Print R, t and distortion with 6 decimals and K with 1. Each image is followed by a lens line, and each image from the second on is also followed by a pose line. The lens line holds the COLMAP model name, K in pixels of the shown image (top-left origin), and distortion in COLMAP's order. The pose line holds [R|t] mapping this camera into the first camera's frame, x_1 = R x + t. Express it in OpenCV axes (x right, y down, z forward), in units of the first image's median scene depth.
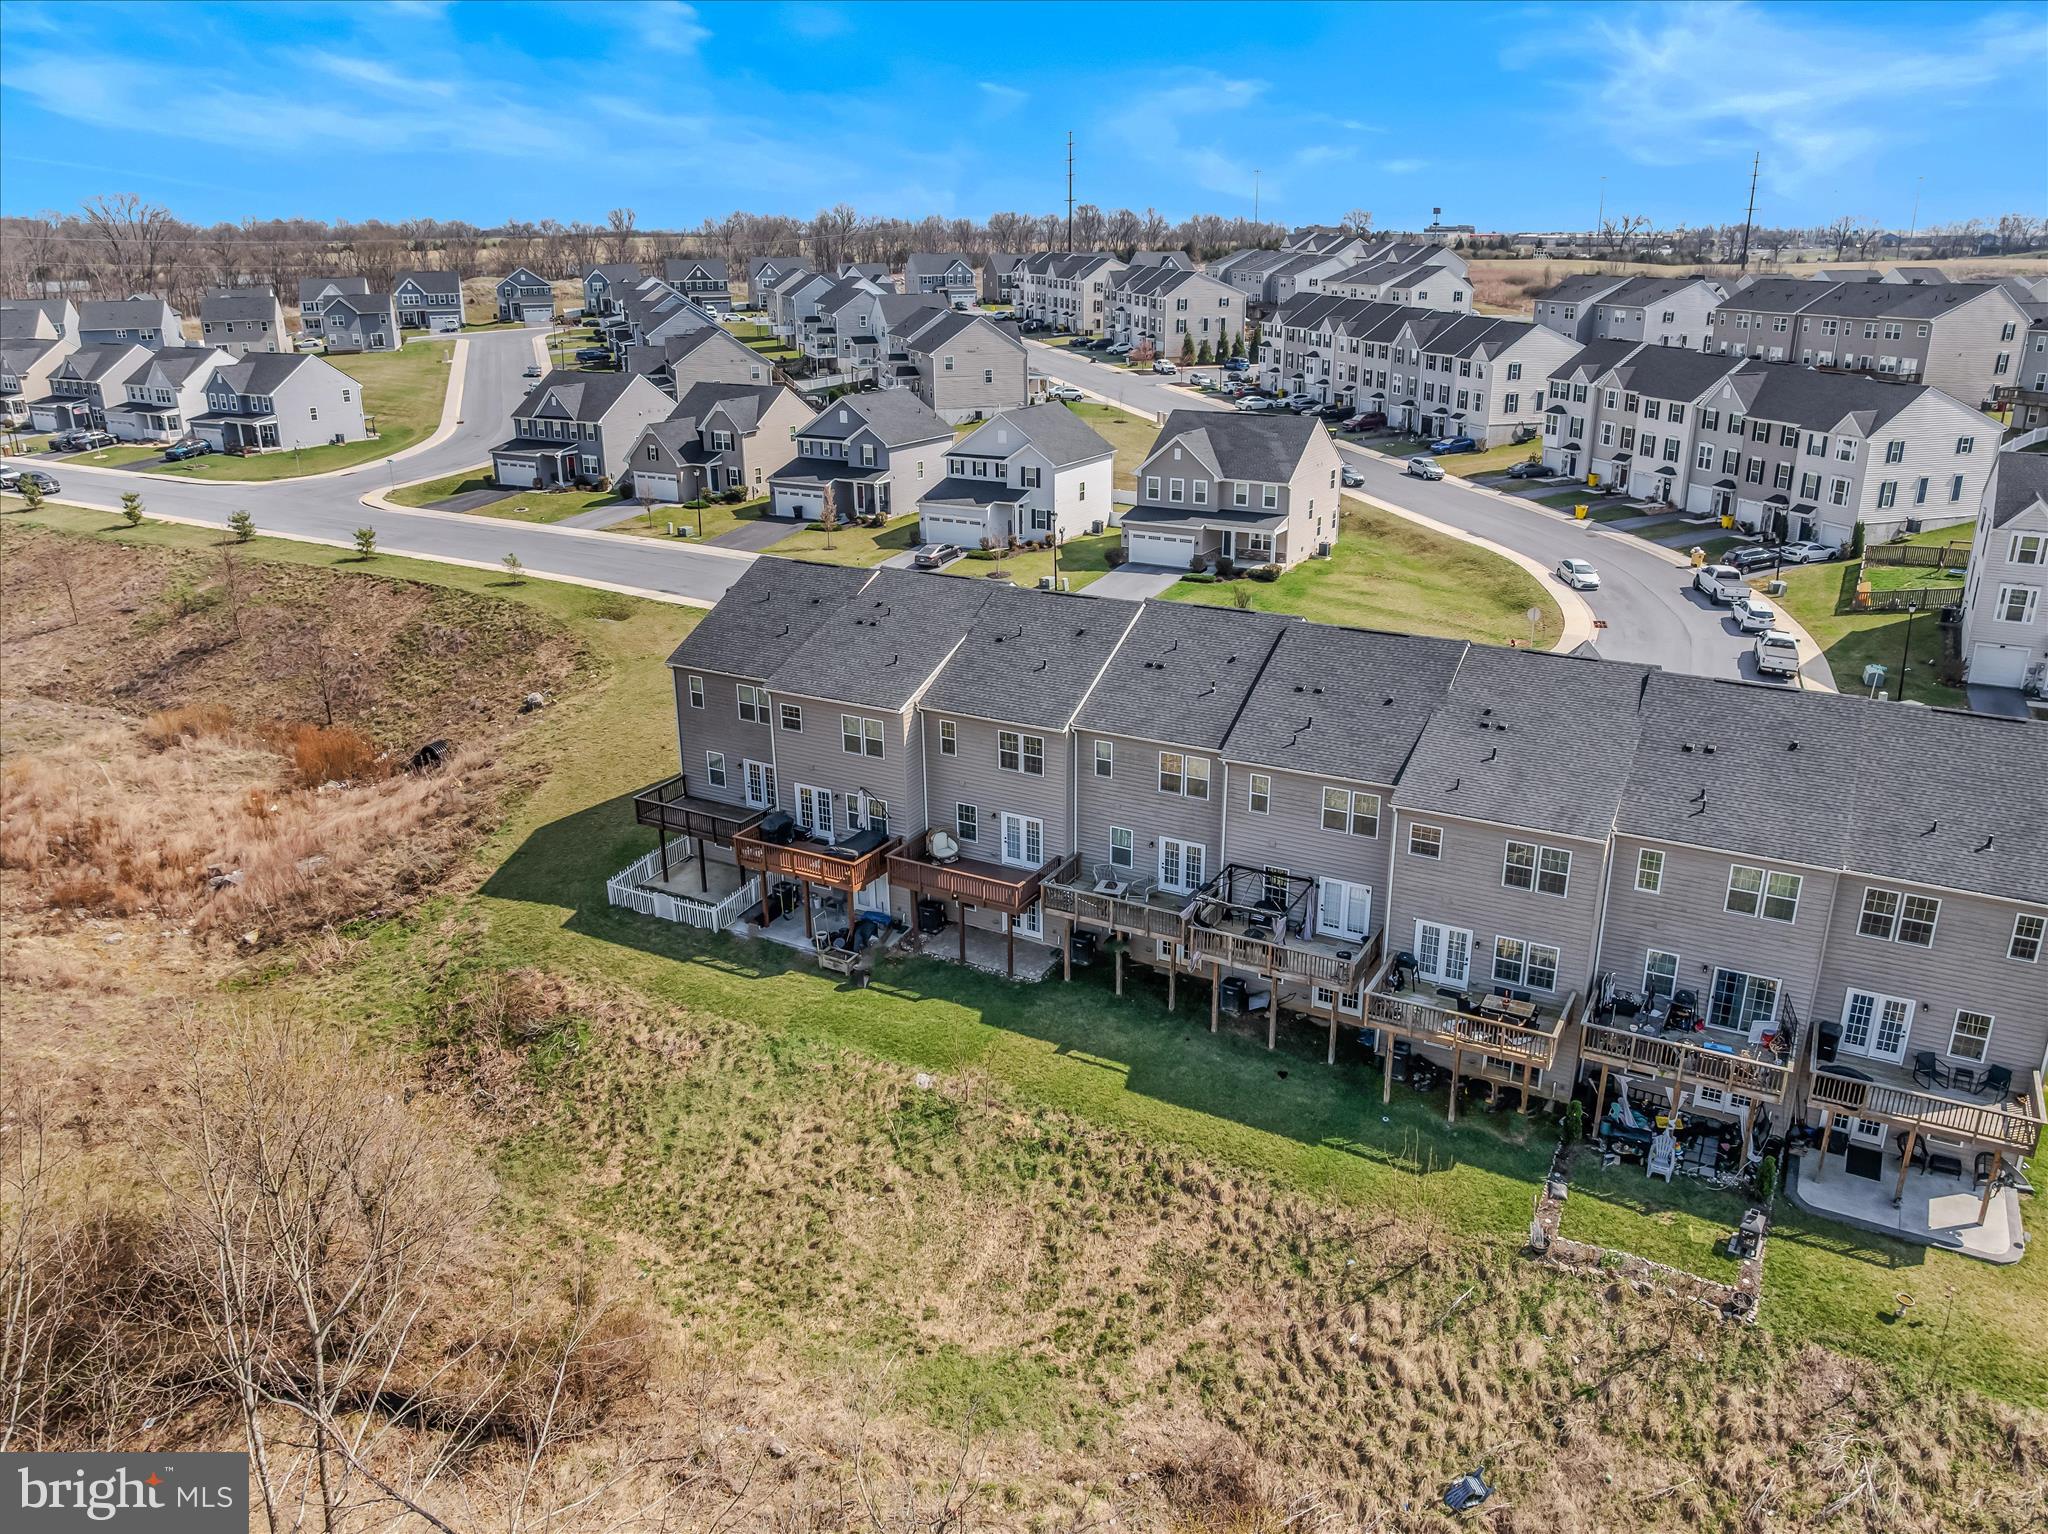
lens RADIAL K [[1478.9, 0, 1036.8], [0, 1478.9, 748.0], [0, 0, 1]] dist [-0.037142, -0.005424]
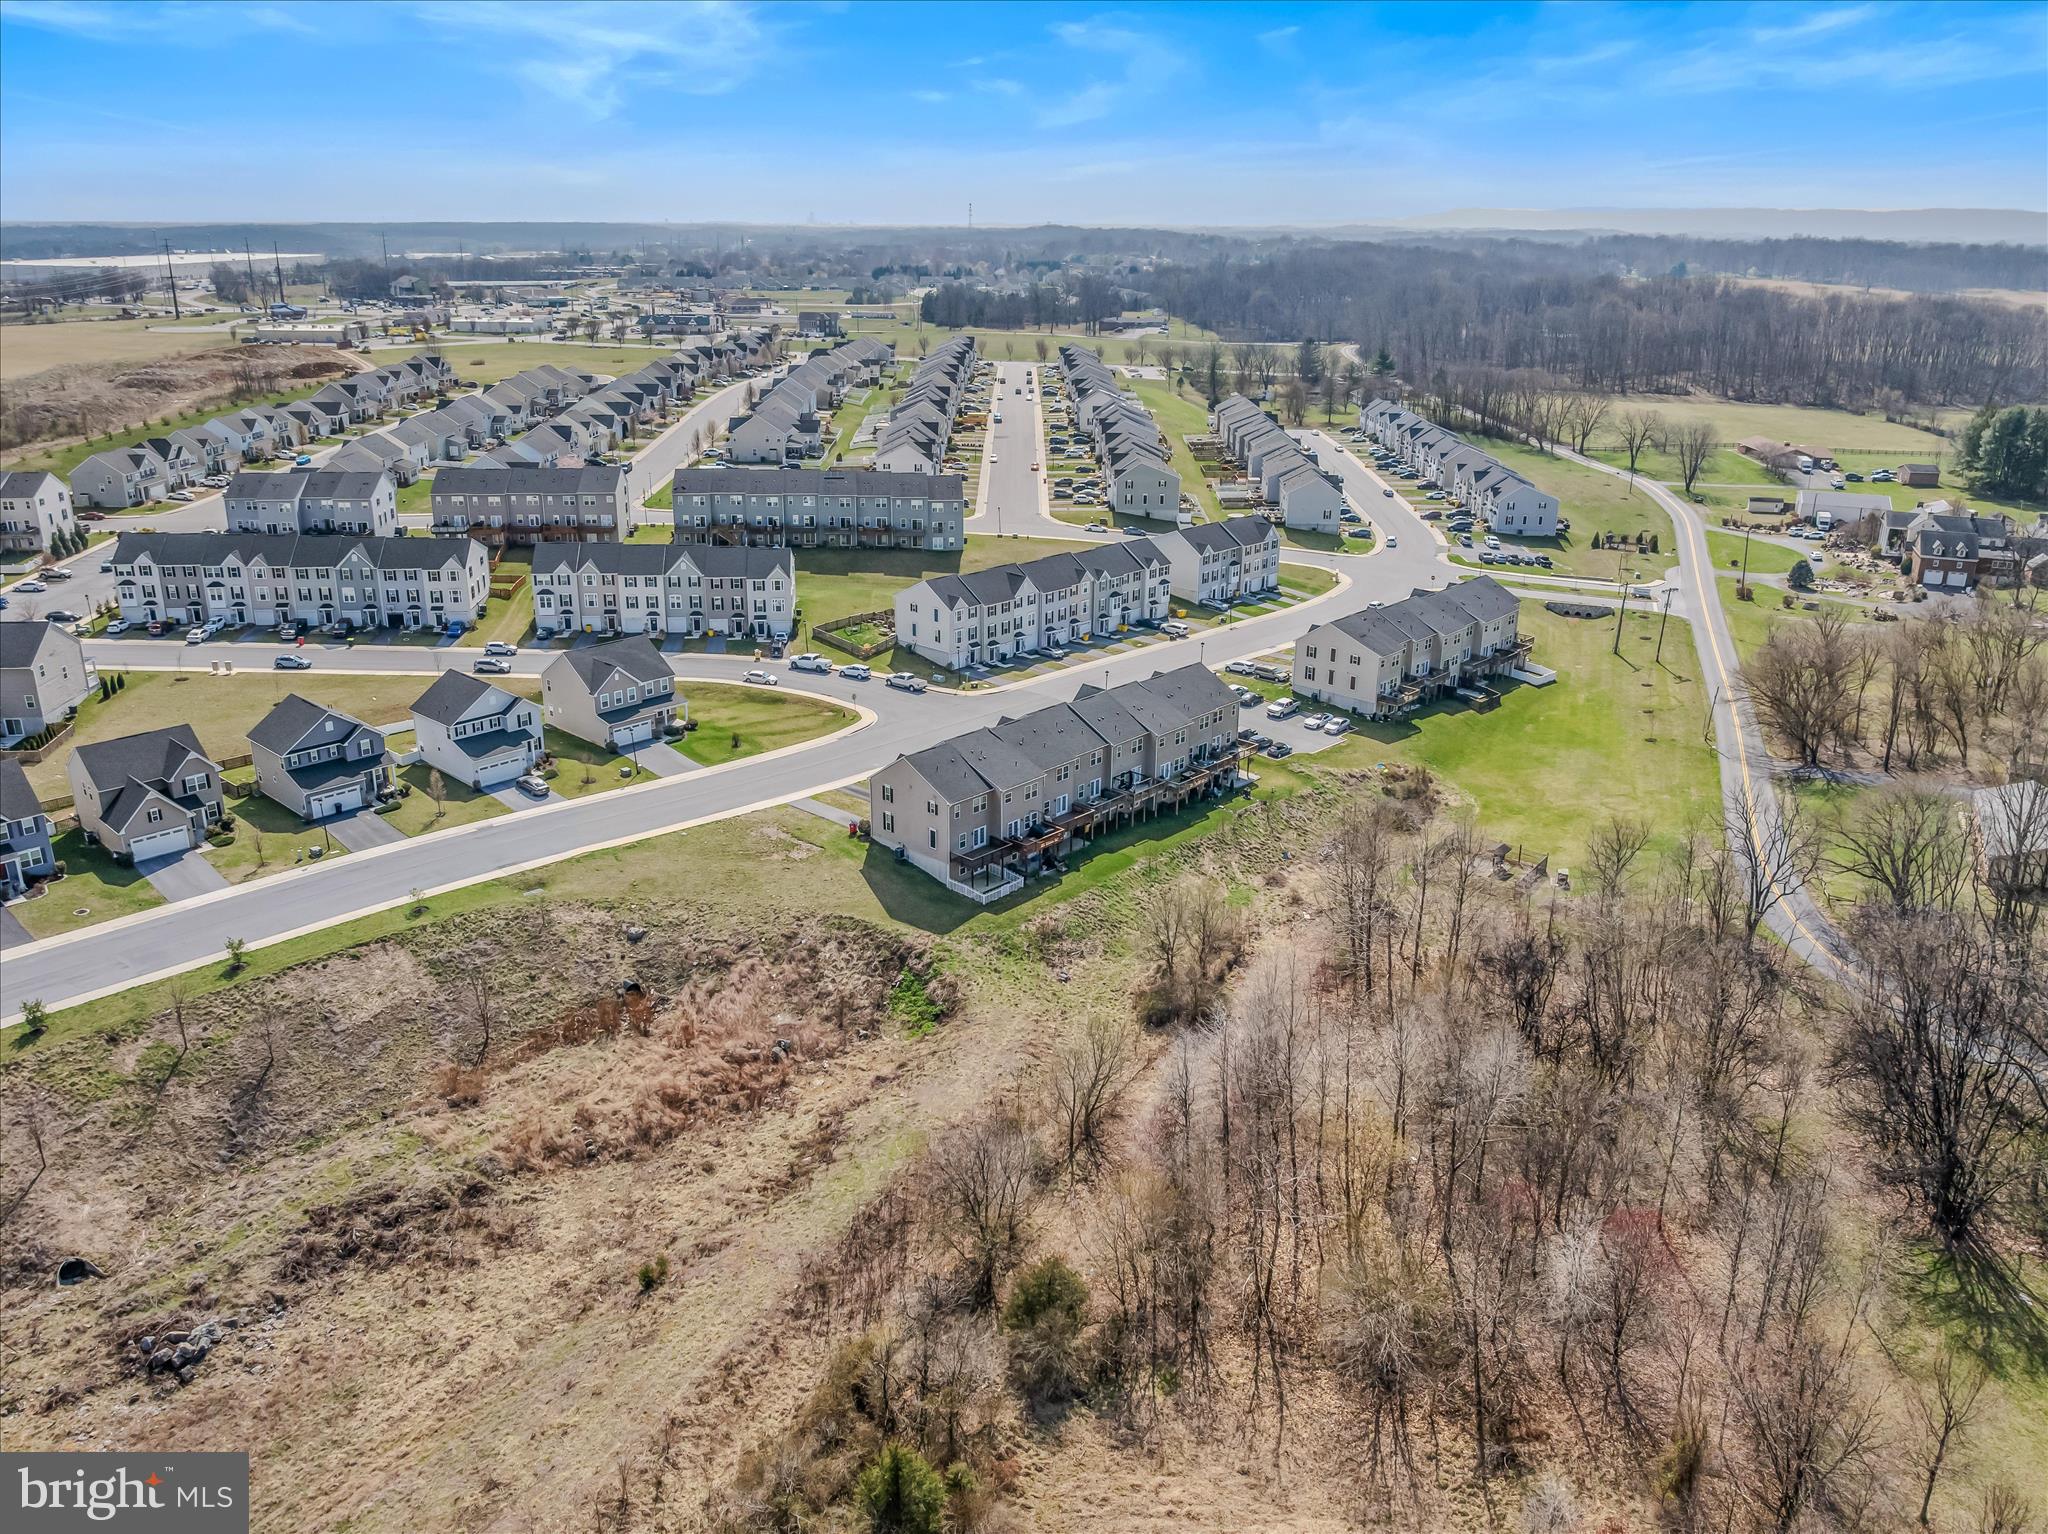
lens RADIAL K [[1501.4, 0, 1043.1], [0, 1501.4, 775.5], [0, 0, 1]] dist [-0.035524, -0.004079]
pose [[0.220668, -0.326956, 0.918915, -1.453523], [0.303991, 0.918267, 0.253725, -0.400896], [-0.926766, 0.223353, 0.302024, 0.087395]]
